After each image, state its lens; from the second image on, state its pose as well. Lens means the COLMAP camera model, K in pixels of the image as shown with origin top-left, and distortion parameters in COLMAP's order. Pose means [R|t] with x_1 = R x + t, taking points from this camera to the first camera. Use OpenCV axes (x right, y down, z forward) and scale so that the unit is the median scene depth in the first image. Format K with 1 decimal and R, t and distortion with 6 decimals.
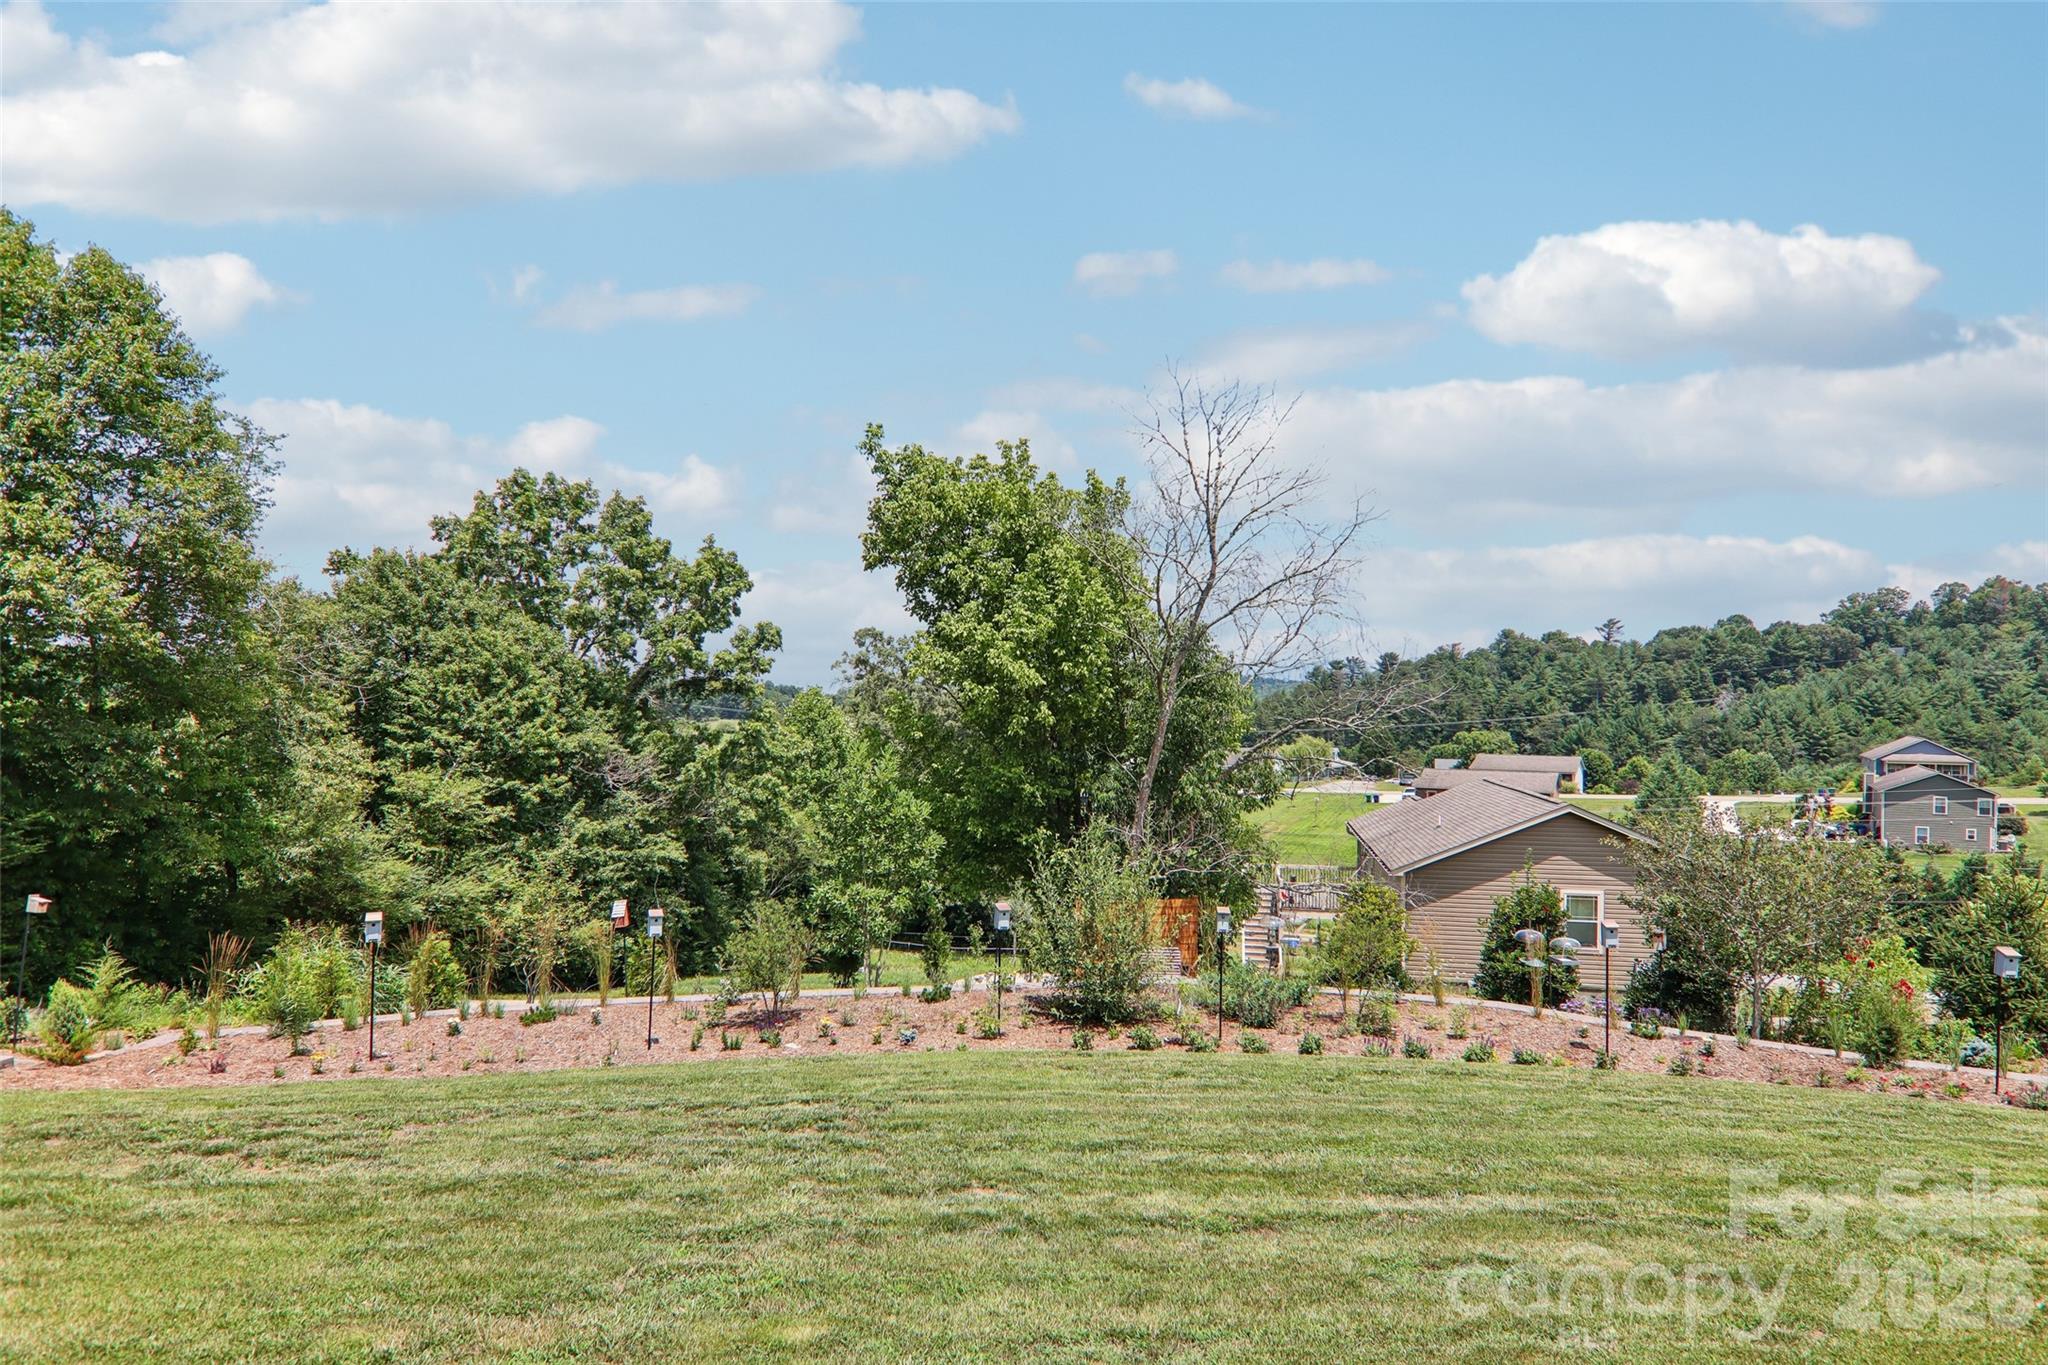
lens RADIAL K [[1137.4, 0, 1030.6], [0, 1137.4, 706.9], [0, 0, 1]] dist [0.002359, -0.016414]
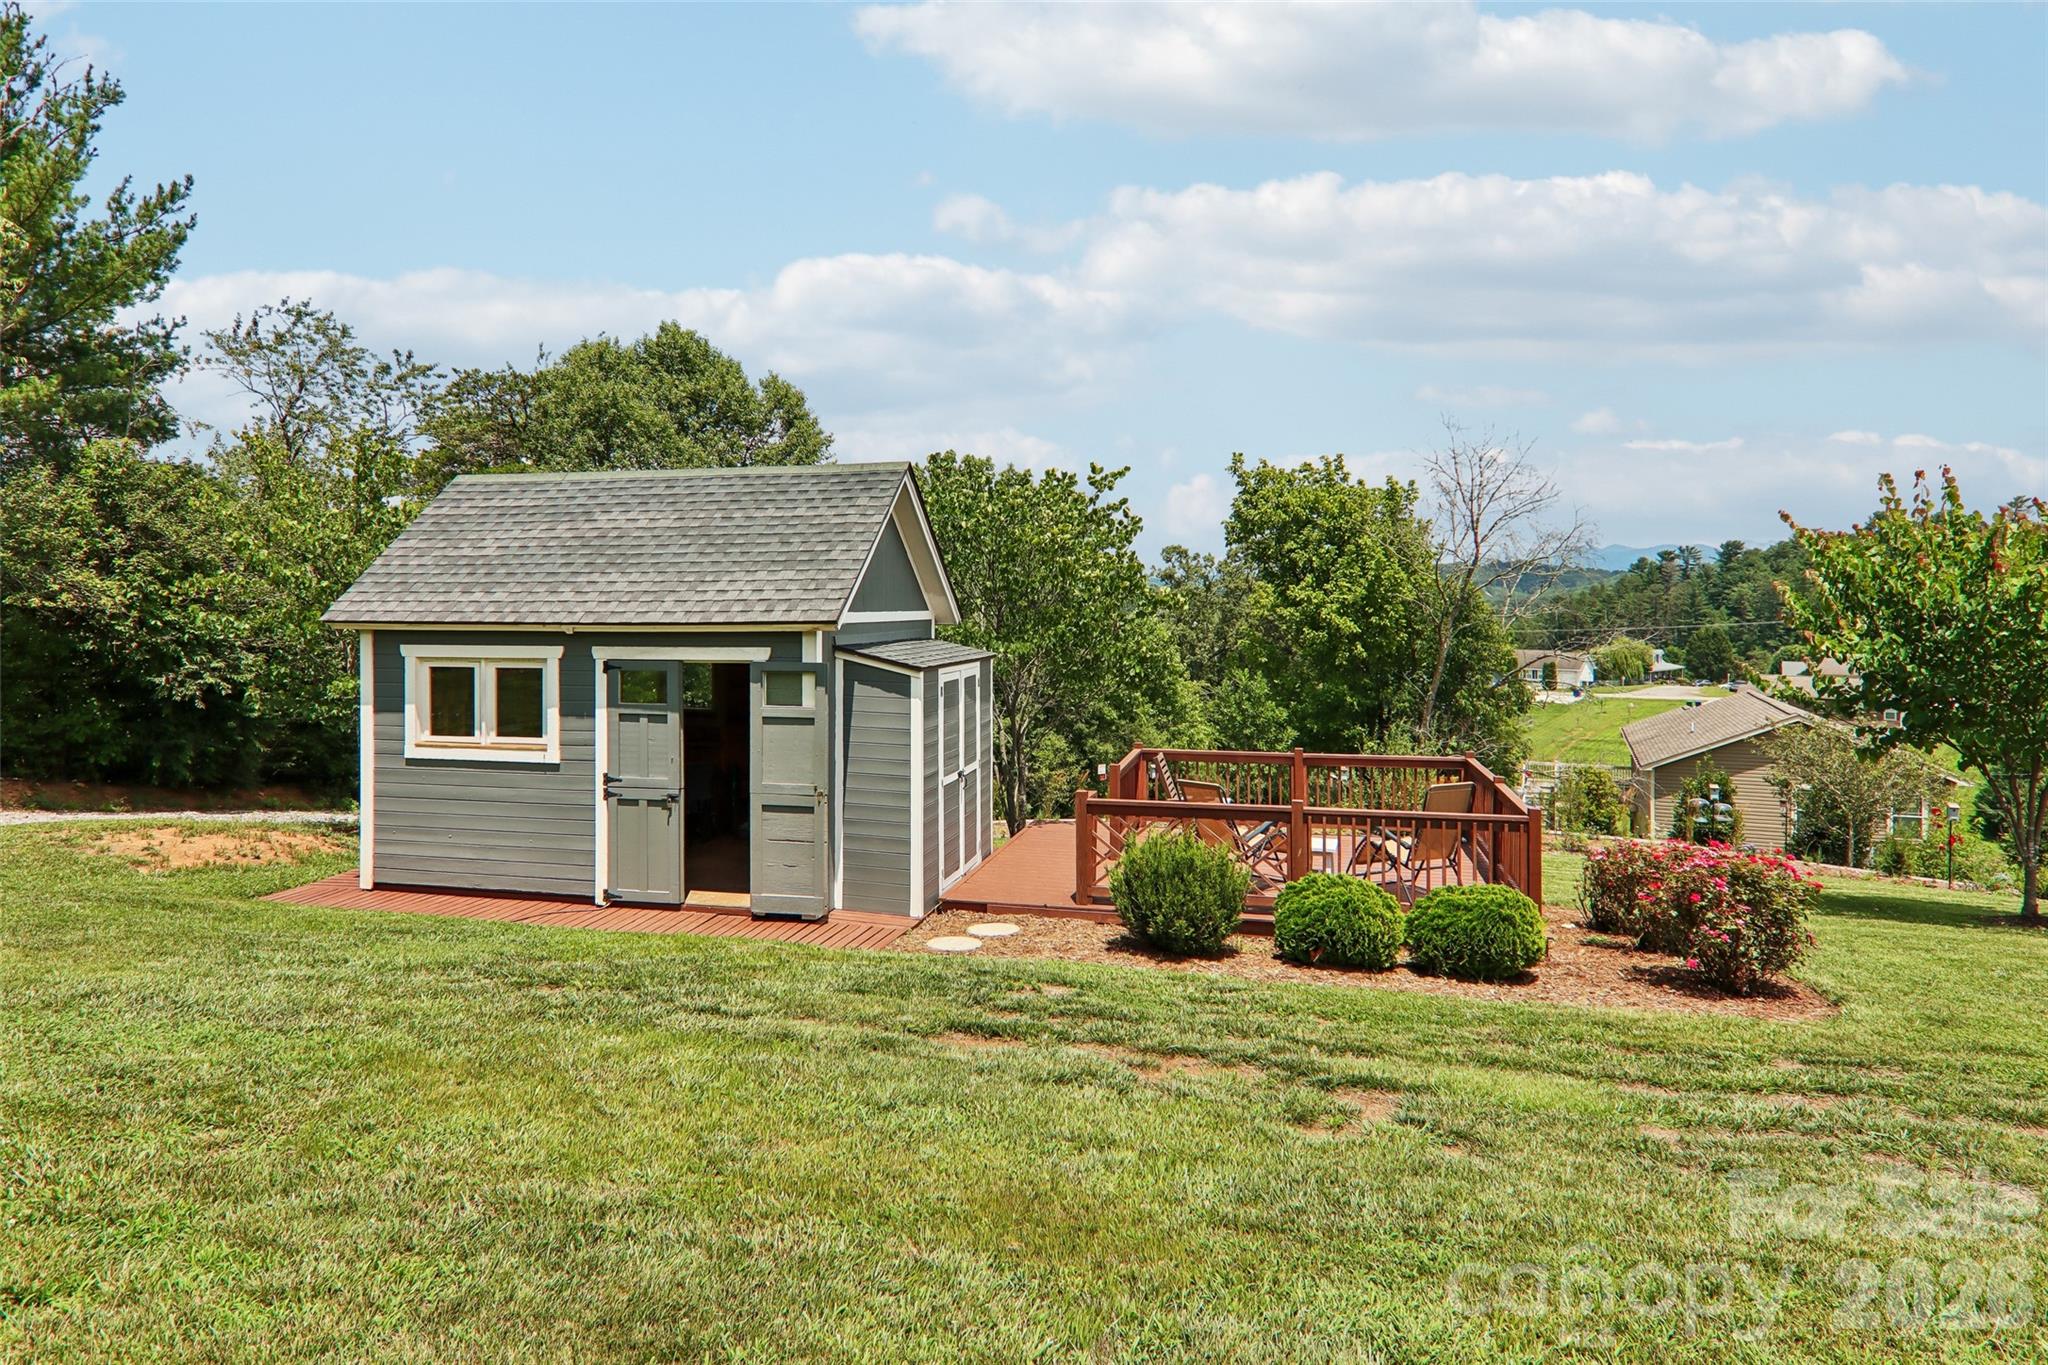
lens RADIAL K [[1170.6, 0, 1019.5], [0, 1170.6, 606.2], [0, 0, 1]] dist [-0.003553, -0.001474]
pose [[0.969287, -0.009721, -0.245742, -0.003651], [0.010183, 0.999948, 0.000607, -0.004950], [0.245723, -0.003091, 0.969335, -0.052550]]
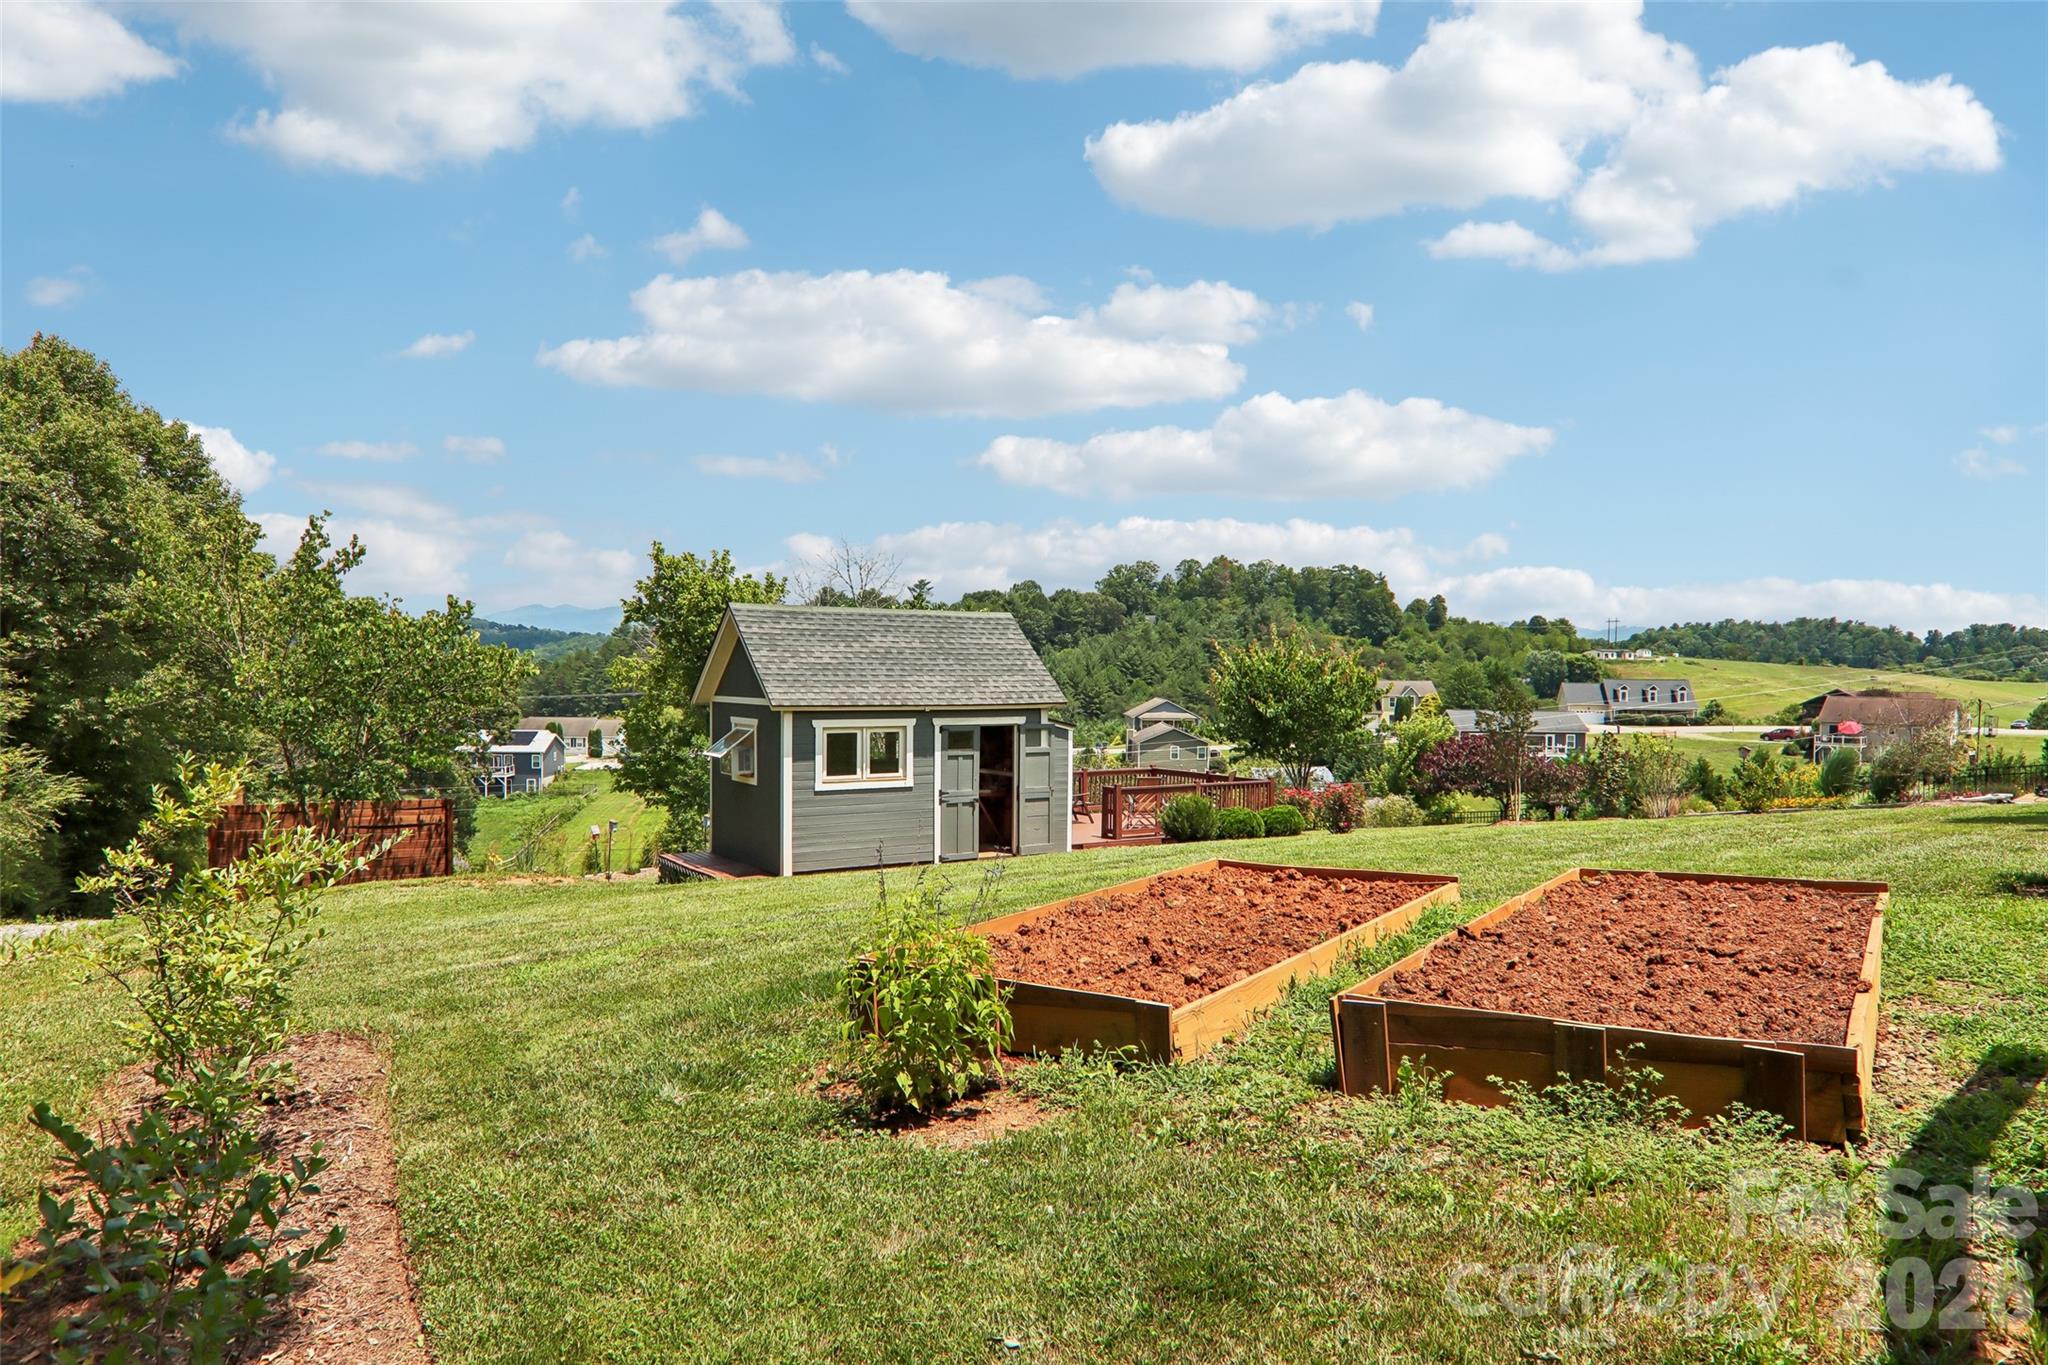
lens RADIAL K [[1319.0, 0, 1021.9], [0, 1319.0, 736.9], [0, 0, 1]] dist [0.002808, -0.000097]
pose [[0.849479, -0.028211, 0.526868, -0.065537], [-0.001345, 0.998451, 0.055630, -0.006978], [-0.527621, -0.047966, 0.848124, -0.087347]]
